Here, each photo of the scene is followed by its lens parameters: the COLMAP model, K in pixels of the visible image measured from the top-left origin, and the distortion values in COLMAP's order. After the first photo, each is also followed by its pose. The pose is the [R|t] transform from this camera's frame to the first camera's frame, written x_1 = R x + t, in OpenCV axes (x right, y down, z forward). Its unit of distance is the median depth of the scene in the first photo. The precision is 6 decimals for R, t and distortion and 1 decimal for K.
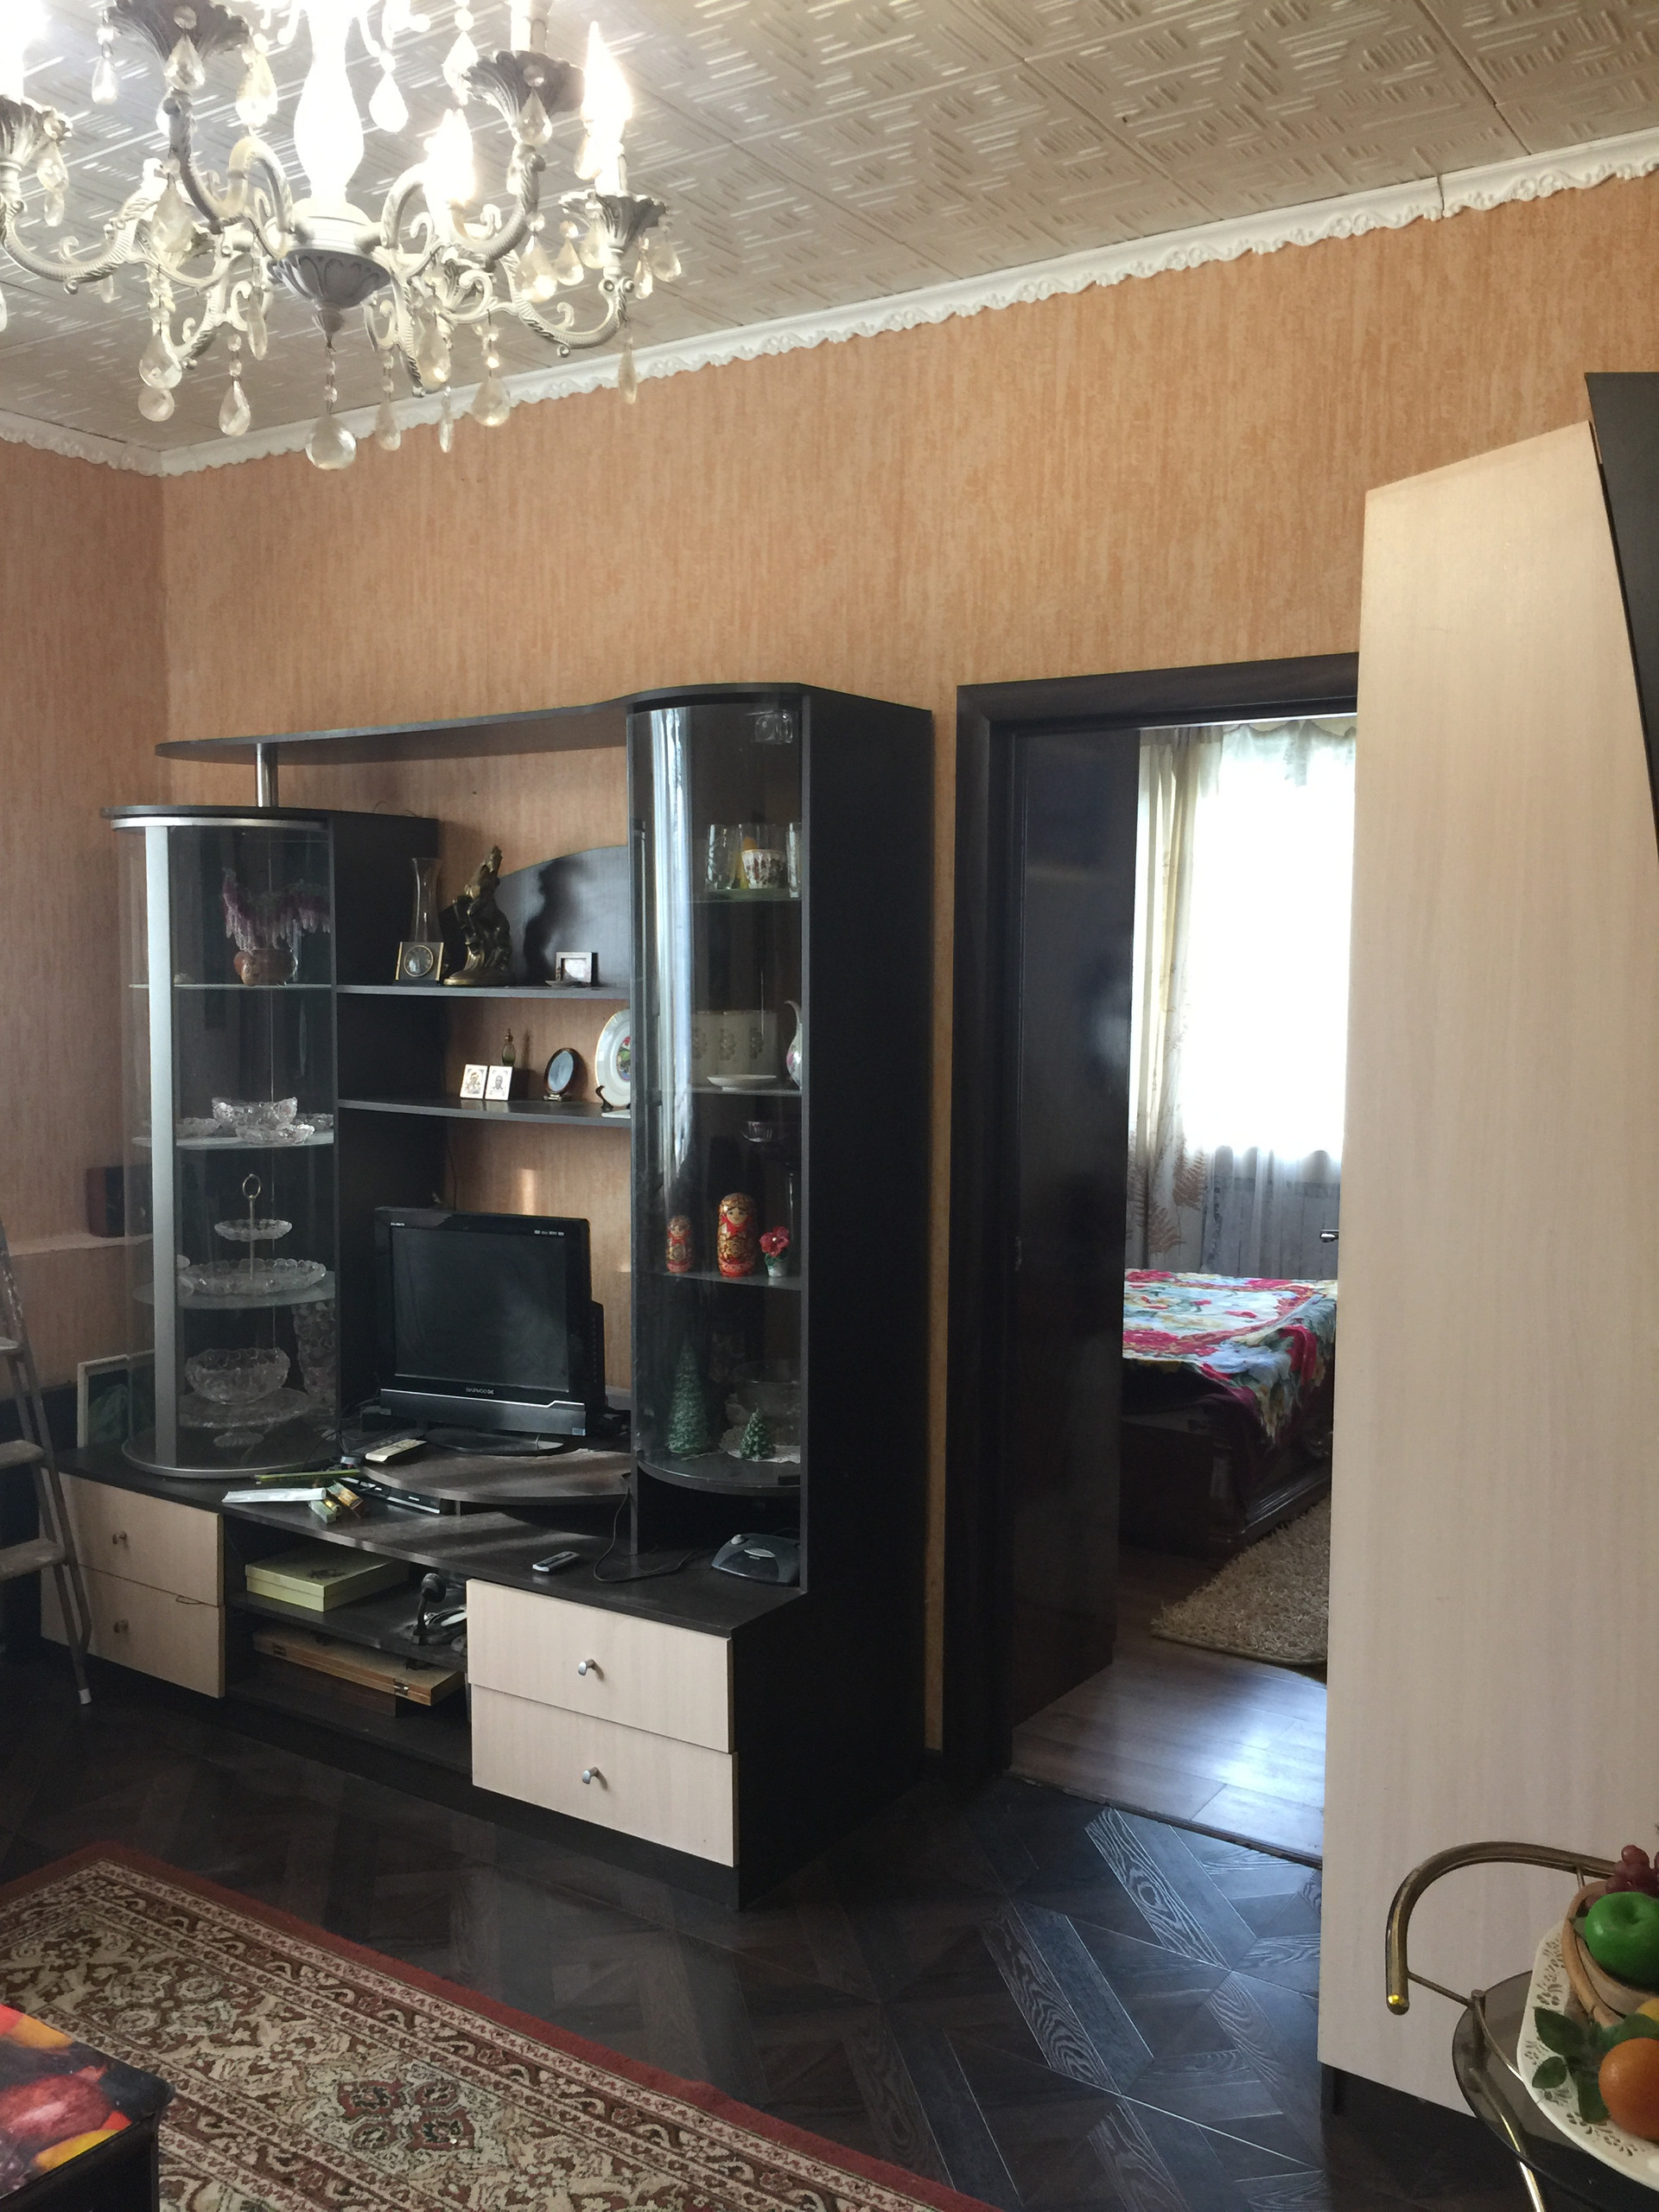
lens RADIAL K [[1944.8, 0, 824.6], [0, 1944.8, 1085.9], [0, 0, 1]] dist [0.064623, -0.083338]
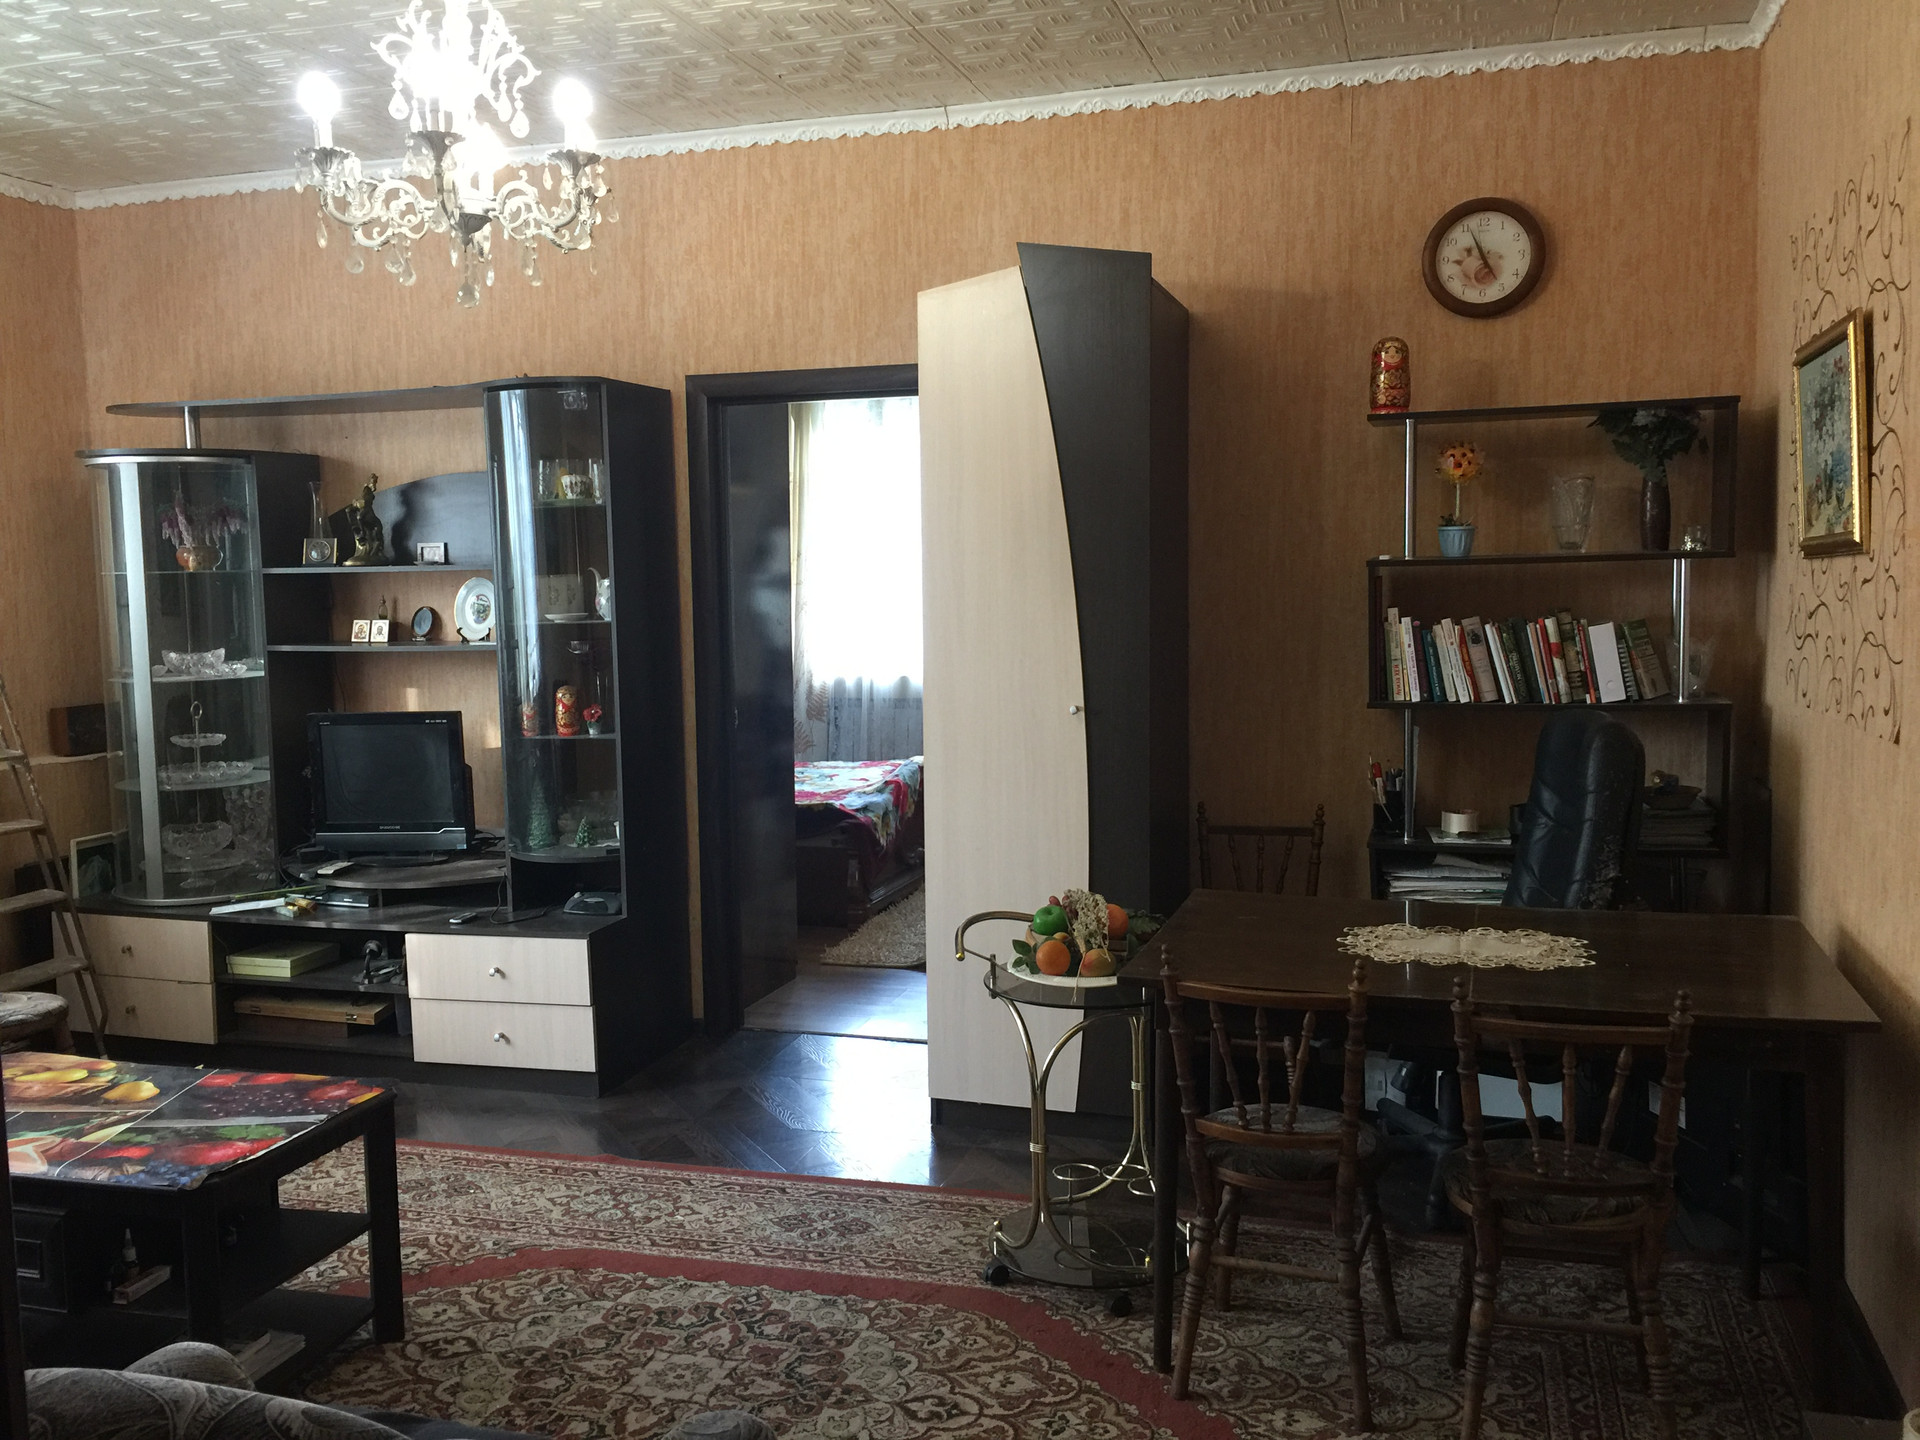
lens RADIAL K [[1688.1, 0, 953.8], [0, 1688.1, 717.6], [0, 0, 1]] dist [0.064623, -0.083338]
pose [[0.959200, -0.051636, 0.277974, -0.123869], [0.044409, 0.998493, 0.032240, 0.048196], [-0.279220, -0.018580, 0.960047, -0.439263]]
